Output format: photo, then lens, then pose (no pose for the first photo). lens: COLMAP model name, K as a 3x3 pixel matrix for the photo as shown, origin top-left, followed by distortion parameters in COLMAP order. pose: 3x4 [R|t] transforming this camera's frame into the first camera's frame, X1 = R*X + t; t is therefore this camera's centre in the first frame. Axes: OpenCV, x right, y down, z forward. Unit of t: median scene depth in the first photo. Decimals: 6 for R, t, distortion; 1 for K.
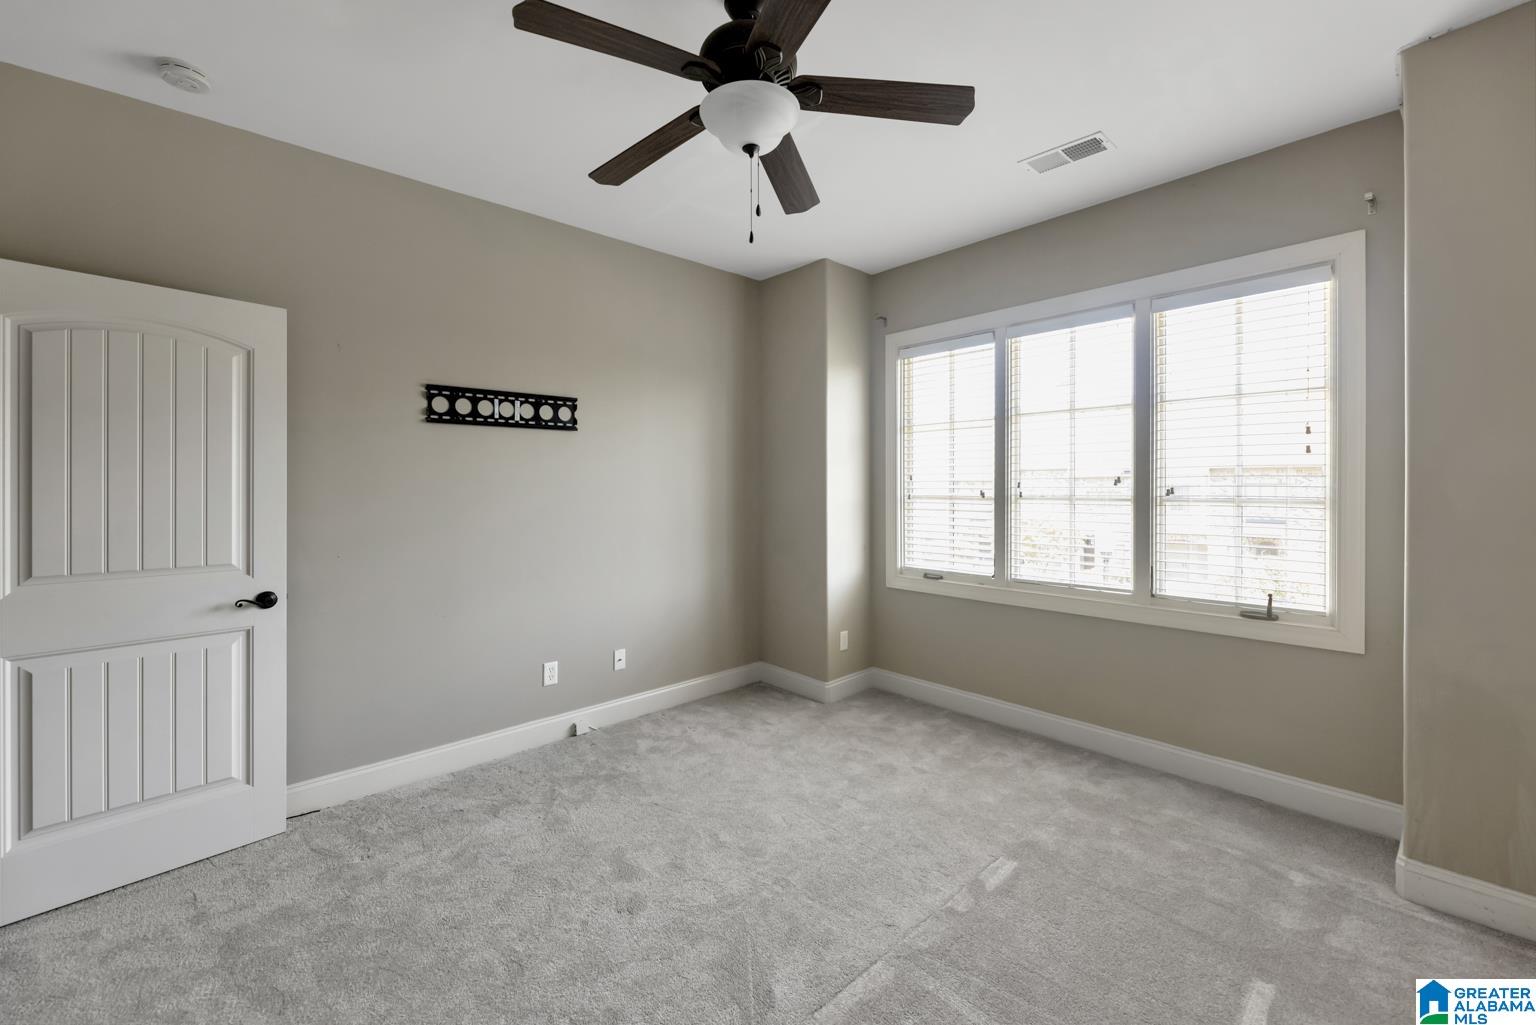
lens RADIAL K [[627.4, 0, 772.8], [0, 627.4, 488.6], [0, 0, 1]] dist [0.002341, 0.000546]
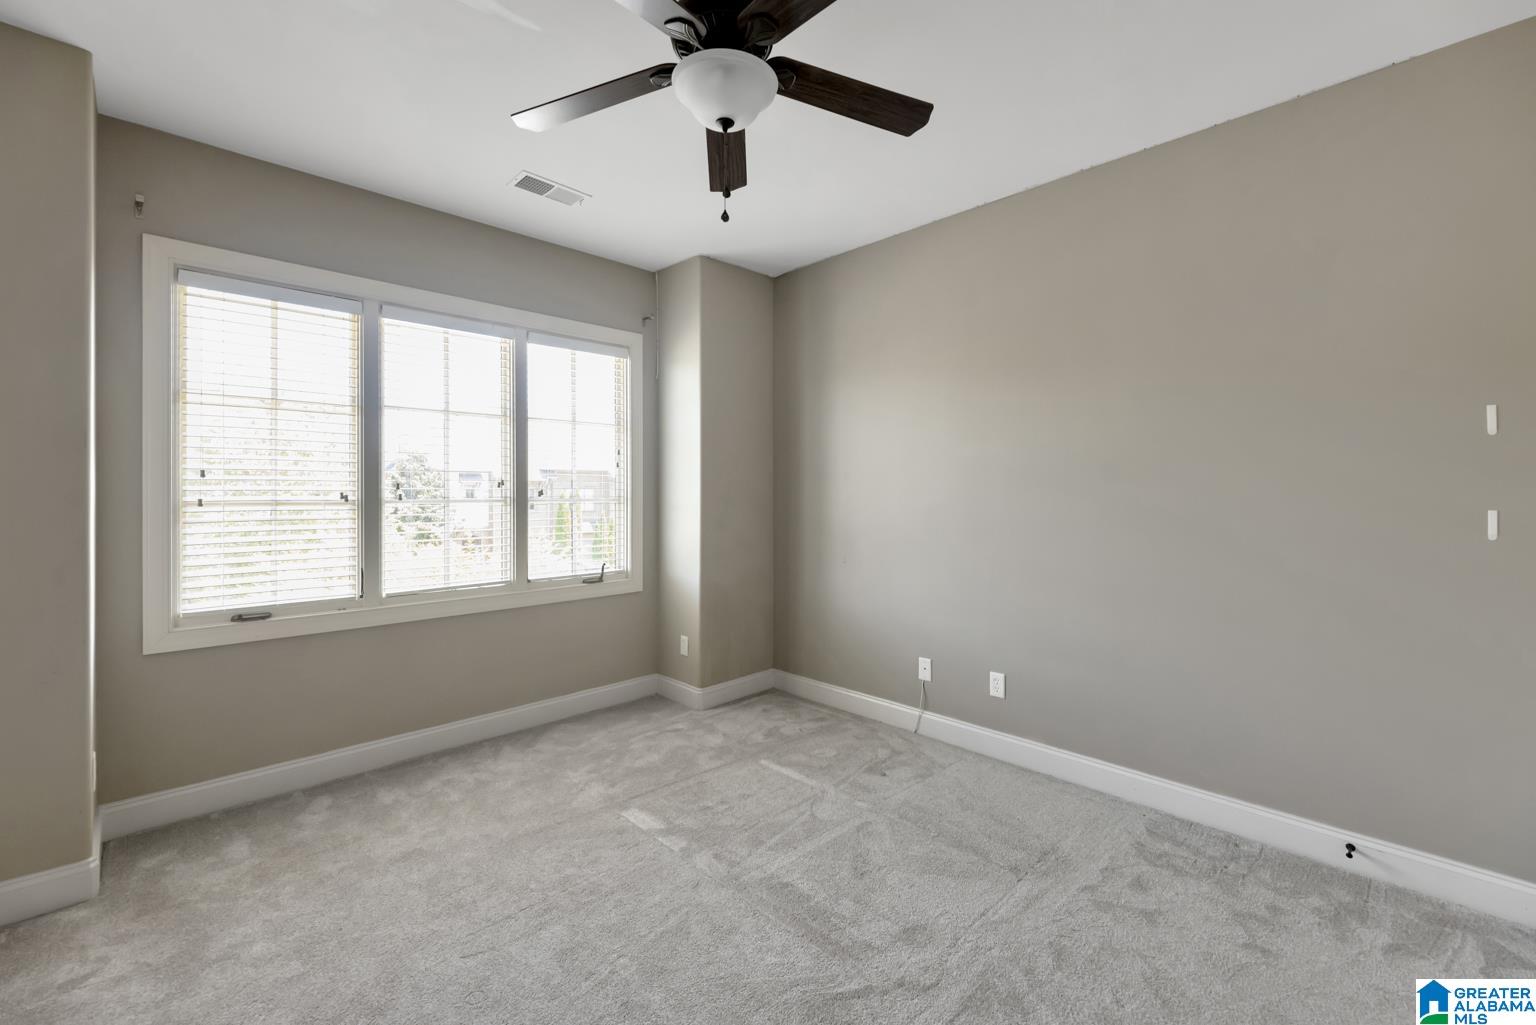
lens RADIAL K [[627.4, 0, 772.8], [0, 627.4, 488.6], [0, 0, 1]] dist [0.002341, 0.000546]
pose [[-0.021888, 0.010947, 0.999700, -0.523299], [0.005268, 0.999927, -0.010834, 0.010125], [-0.999747, 0.005029, -0.021945, 0.504694]]
